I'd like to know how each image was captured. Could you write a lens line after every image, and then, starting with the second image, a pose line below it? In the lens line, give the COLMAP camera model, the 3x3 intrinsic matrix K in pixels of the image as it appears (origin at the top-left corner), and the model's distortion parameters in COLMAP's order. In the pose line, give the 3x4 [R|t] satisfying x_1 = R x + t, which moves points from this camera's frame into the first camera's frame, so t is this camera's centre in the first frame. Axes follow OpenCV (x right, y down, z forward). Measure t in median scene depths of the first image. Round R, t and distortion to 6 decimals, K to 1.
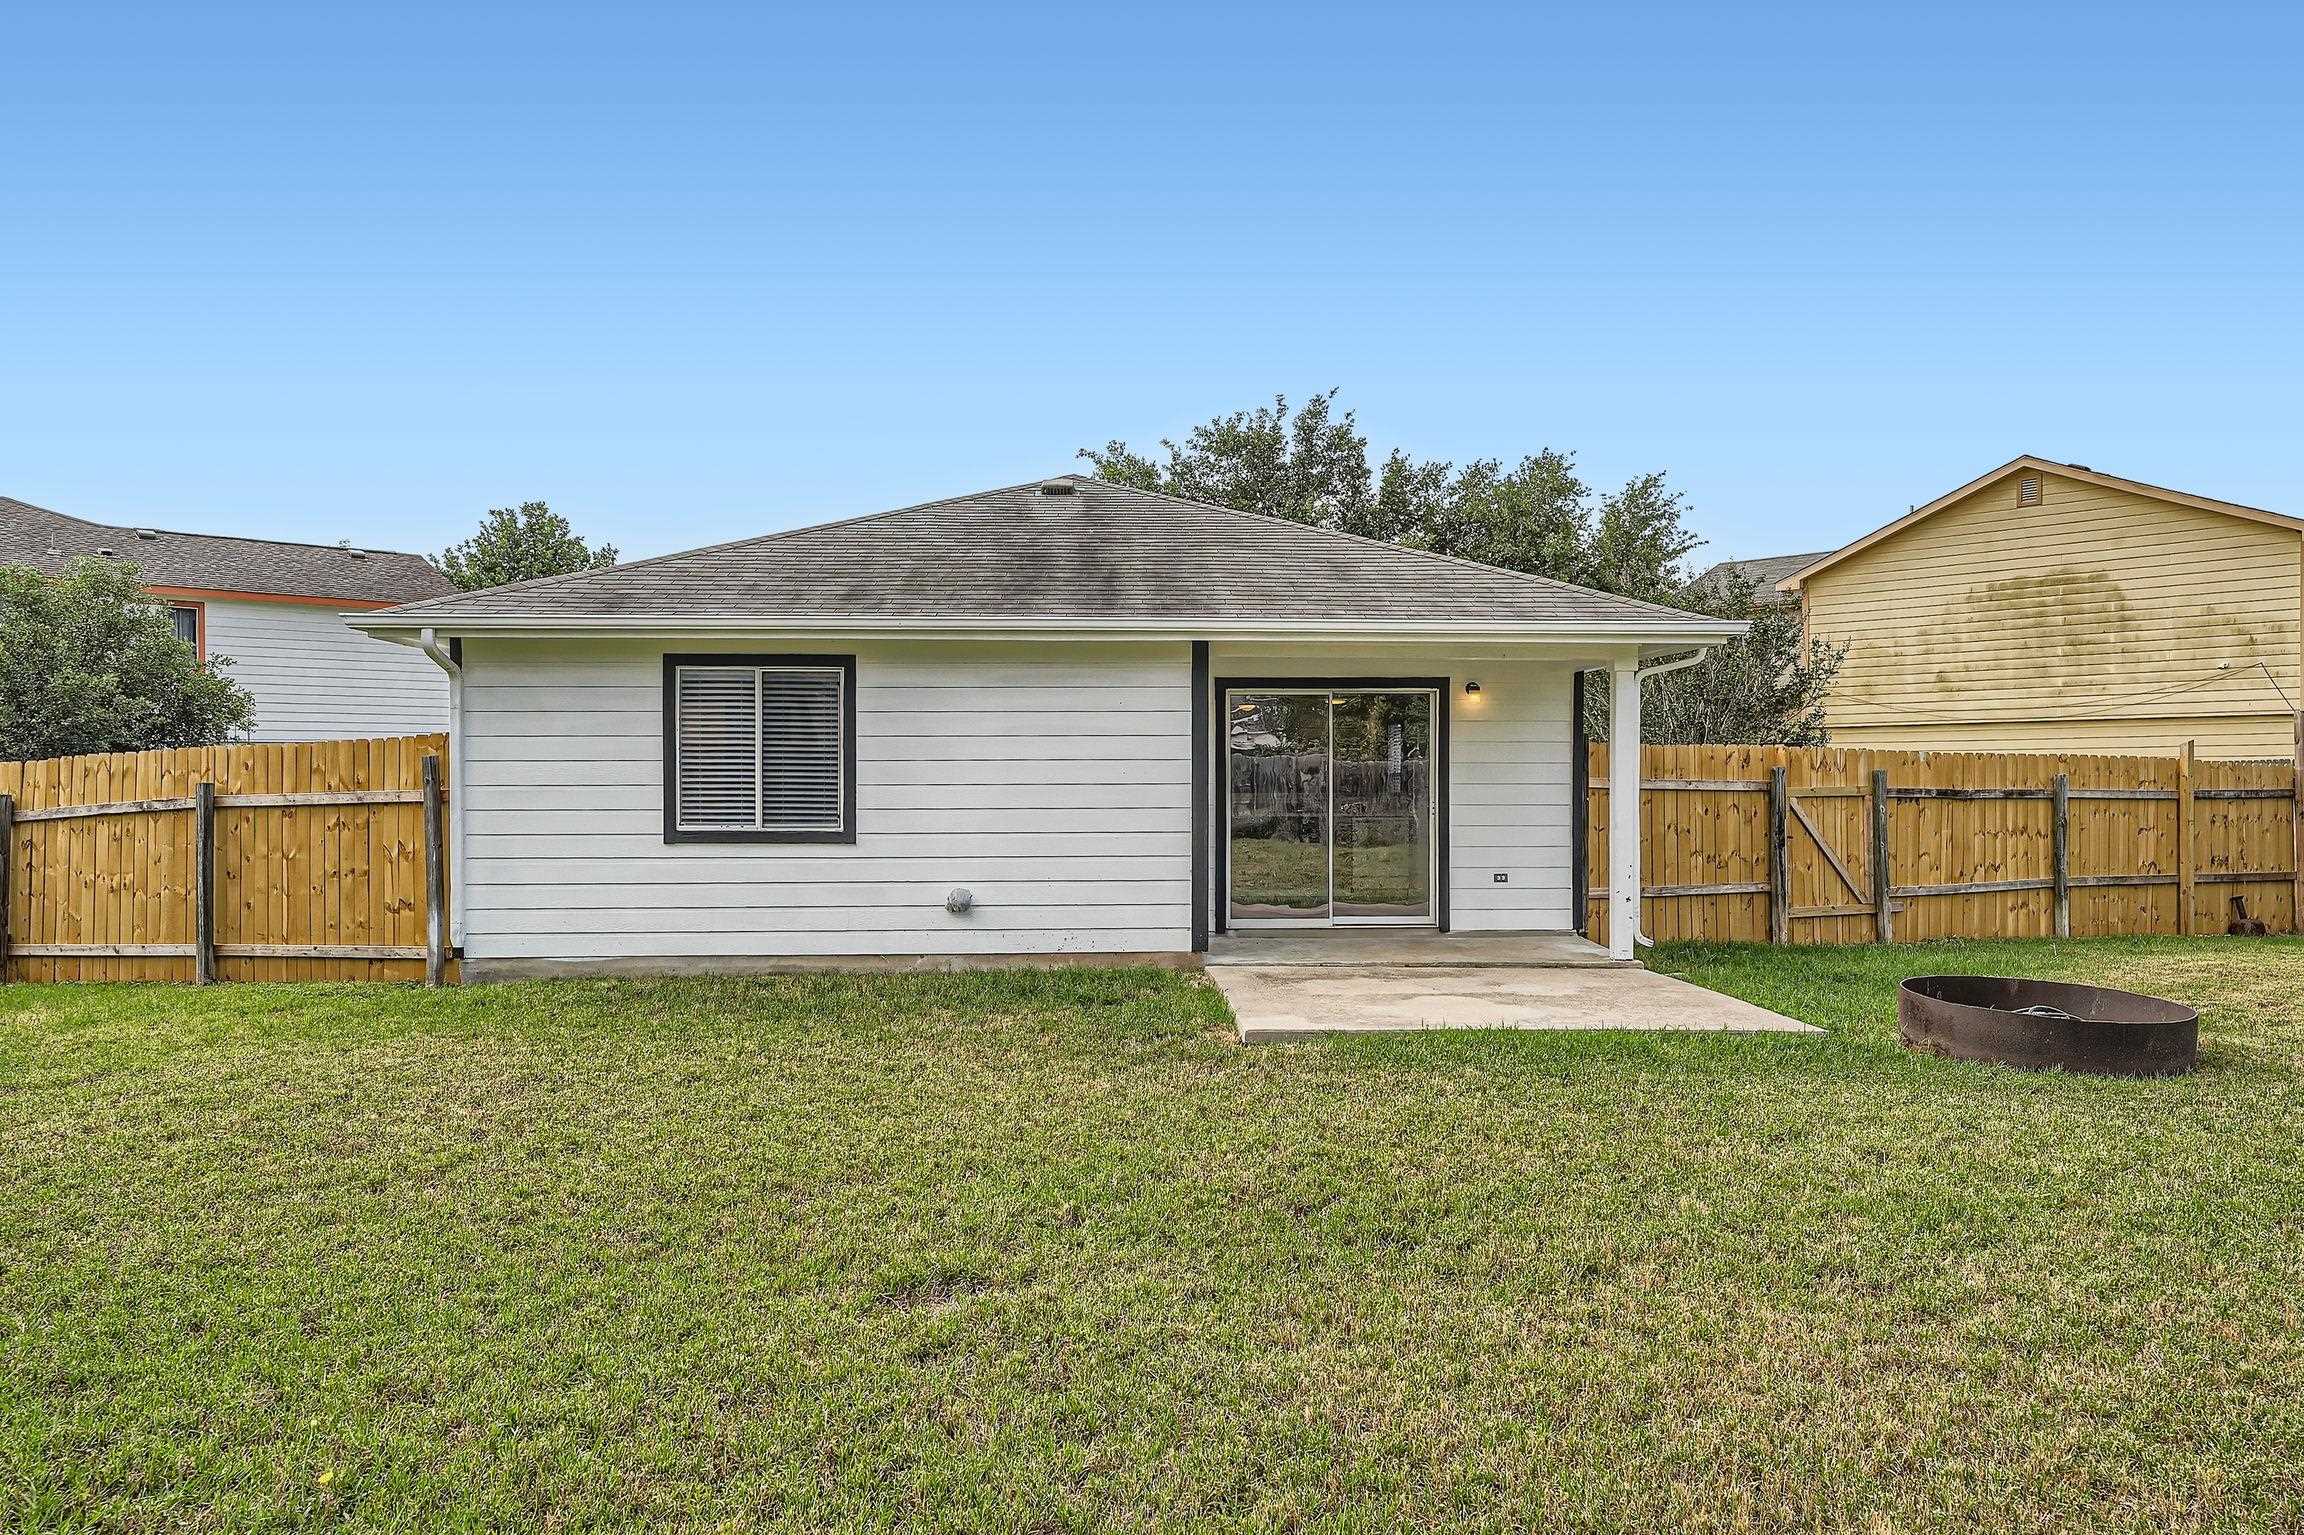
lens RADIAL K [[1554.4, 0, 1140.4], [0, 1554.4, 768.7], [0, 0, 1]] dist [0.027260, 0.001313]
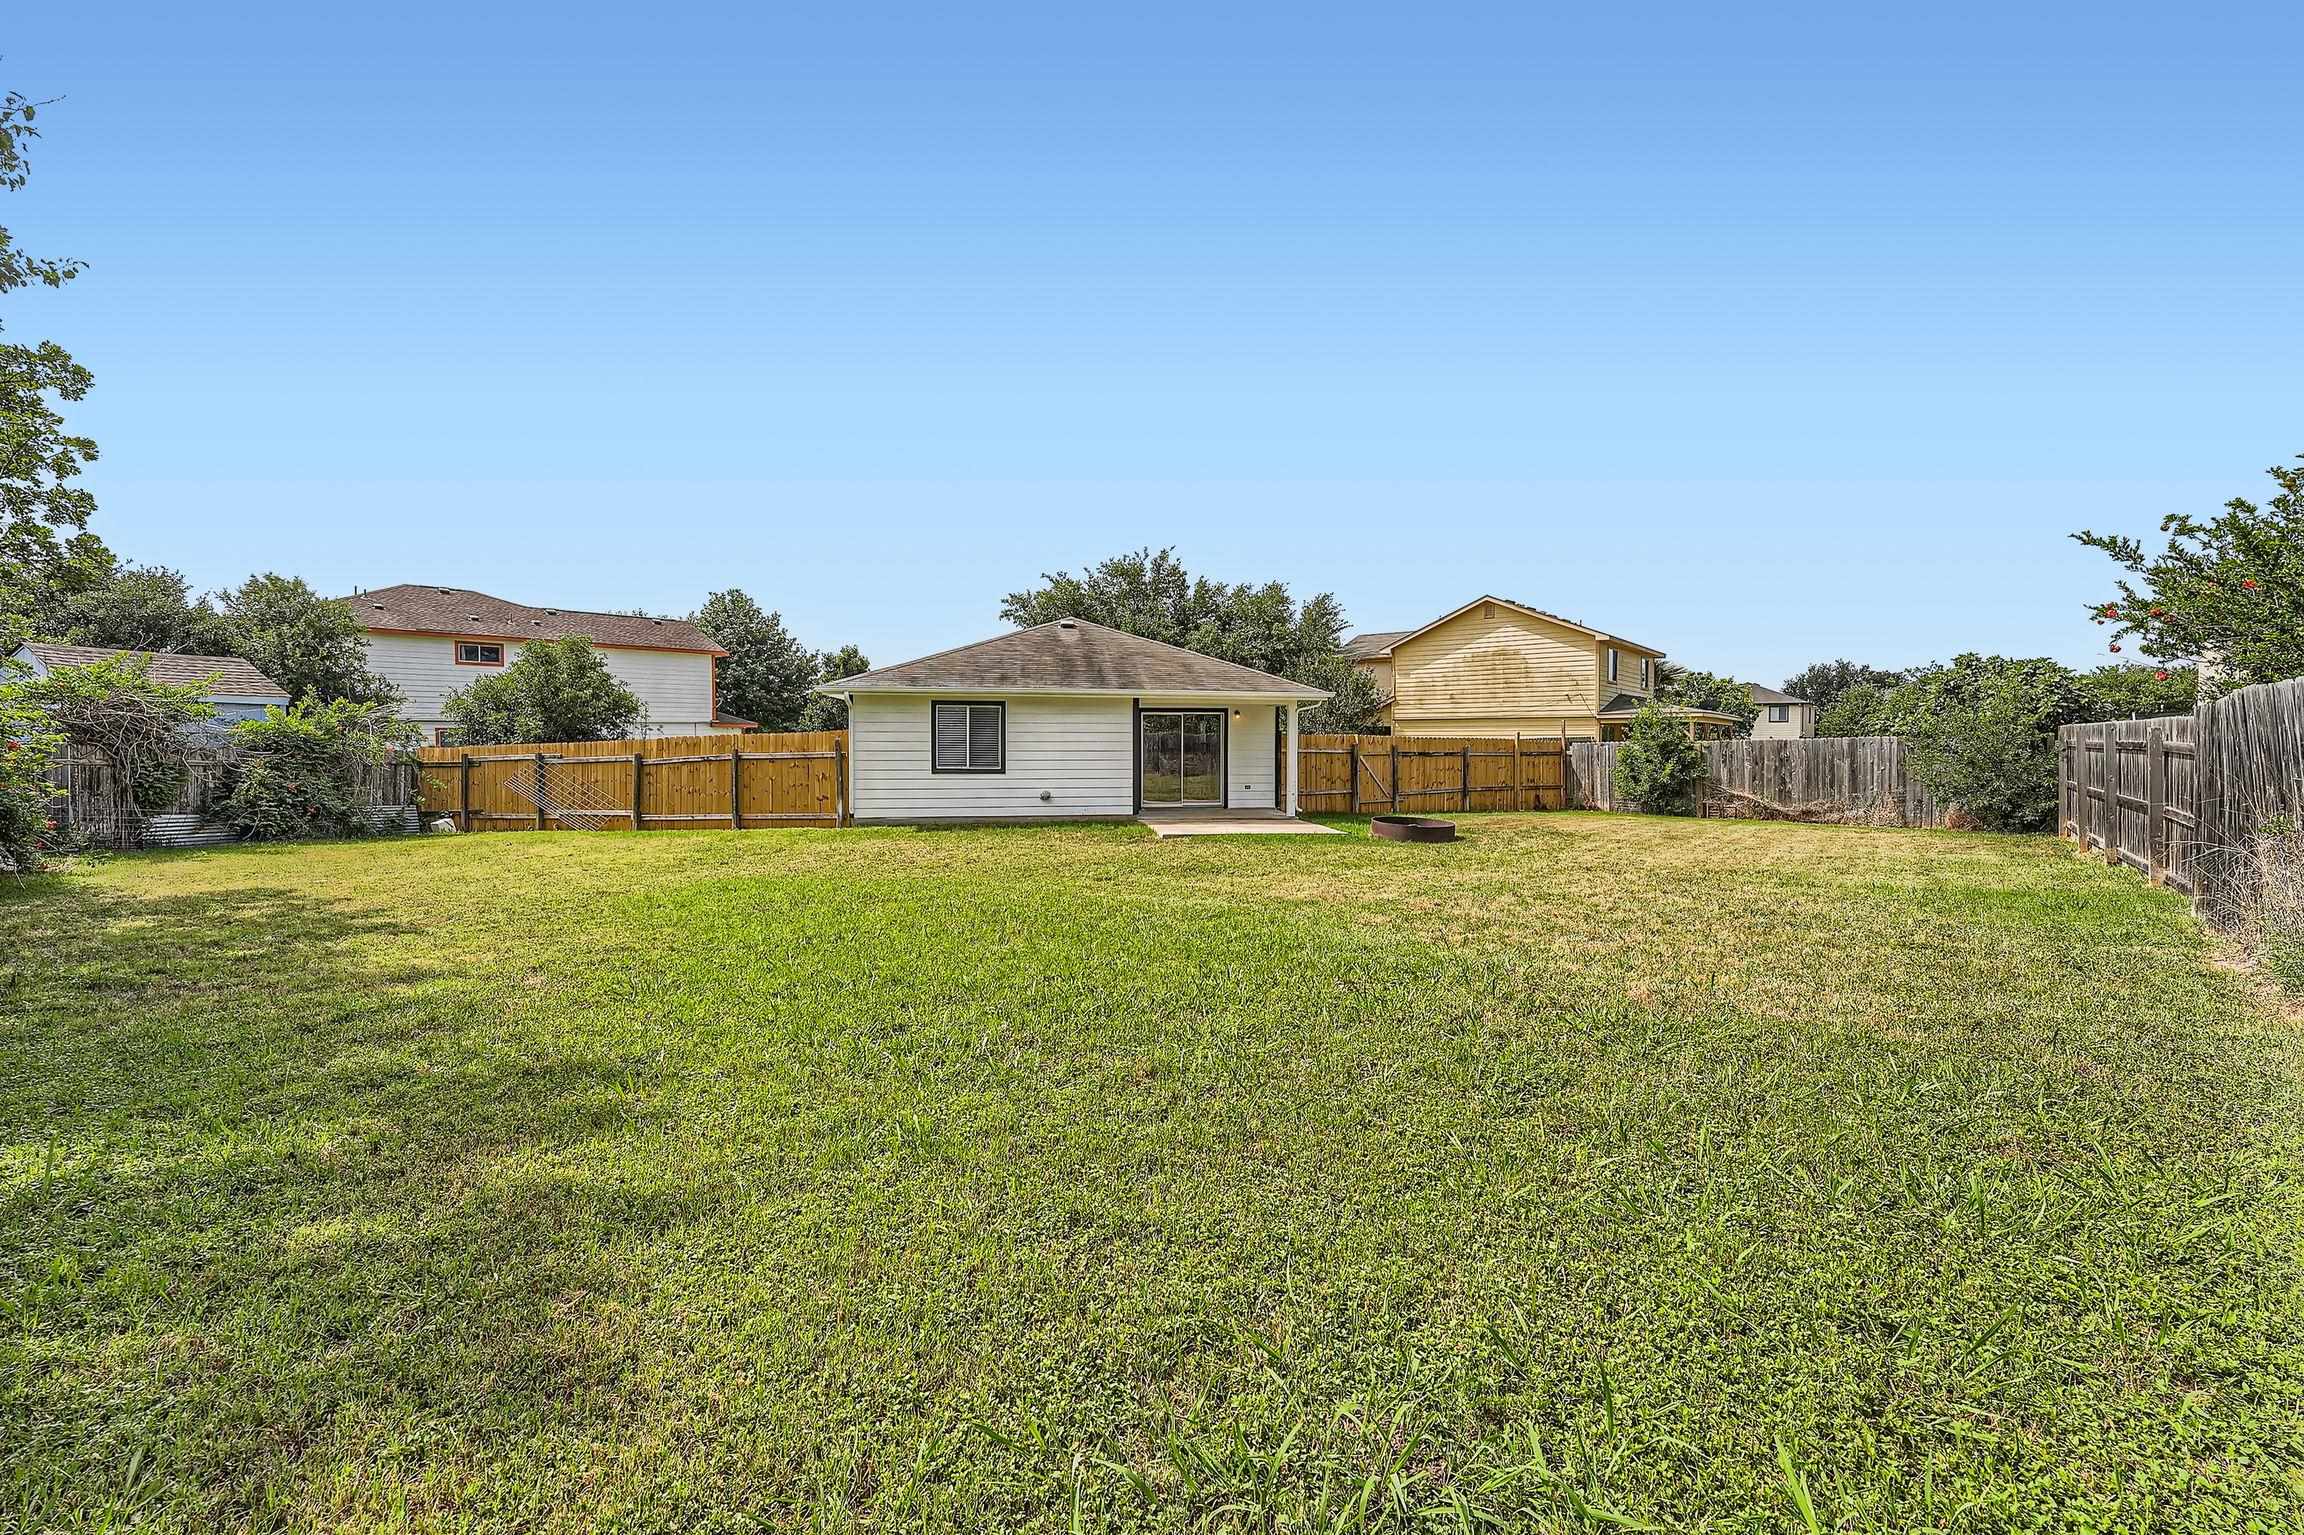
lens RADIAL K [[926.6, 0, 1157.6], [0, 926.6, 758.5], [0, 0, 1]] dist [-0.001221, -0.000226]
pose [[0.992539, 0.001192, 0.121919, -0.093212], [-0.004852, 0.999546, 0.029733, -0.019635], [-0.121828, -0.030103, 0.992095, -0.452378]]
